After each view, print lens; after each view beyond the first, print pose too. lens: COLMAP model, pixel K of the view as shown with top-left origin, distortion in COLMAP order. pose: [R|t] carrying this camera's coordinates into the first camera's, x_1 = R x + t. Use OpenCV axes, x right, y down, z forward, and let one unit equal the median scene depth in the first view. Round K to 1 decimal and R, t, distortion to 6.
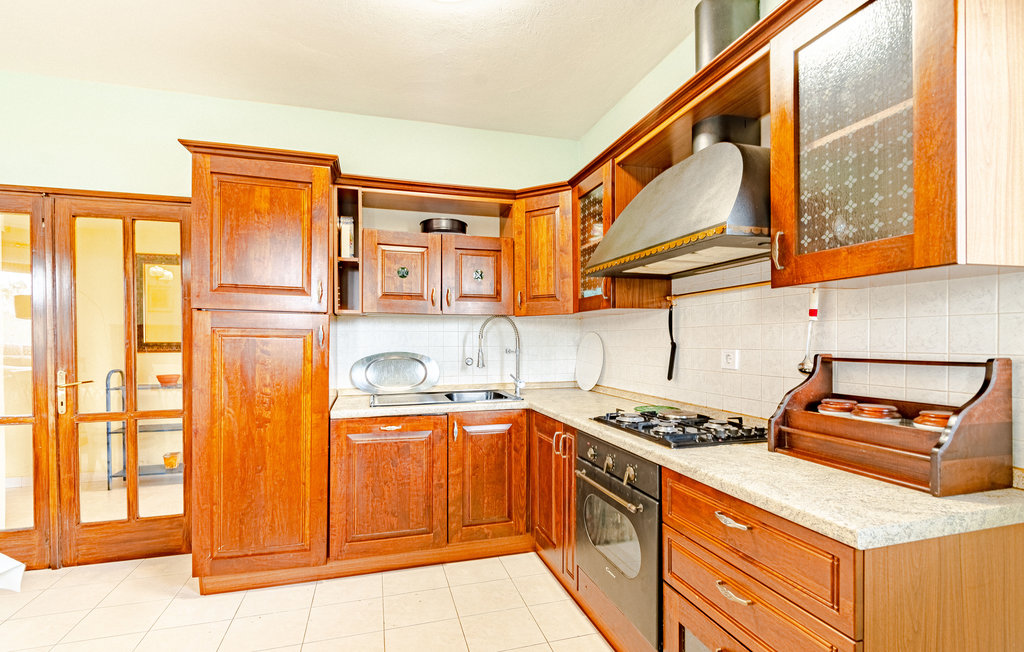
lens RADIAL K [[456.4, 0, 496.8], [0, 456.4, 348.9], [0, 0, 1]] dist [0.002713, -0.006743]
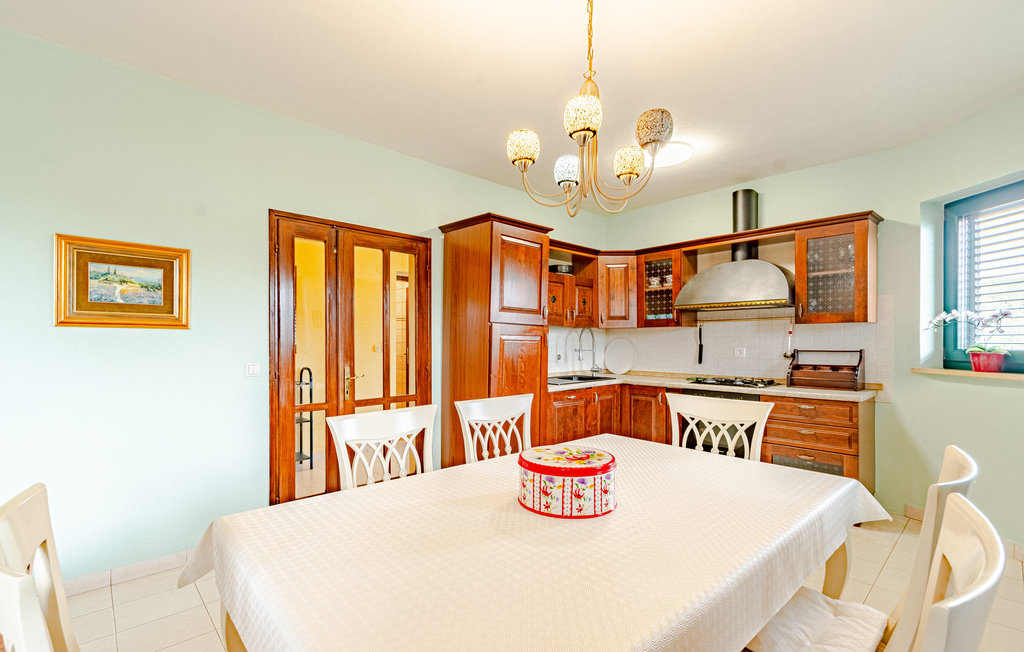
lens RADIAL K [[456.4, 0, 496.8], [0, 456.4, 348.9], [0, 0, 1]] dist [0.002713, -0.006743]
pose [[0.896811, -0.003515, 0.442400, -1.200154], [0.005845, 0.999975, -0.003903, 0.006581], [-0.442375, 0.006086, 0.896809, -0.340992]]
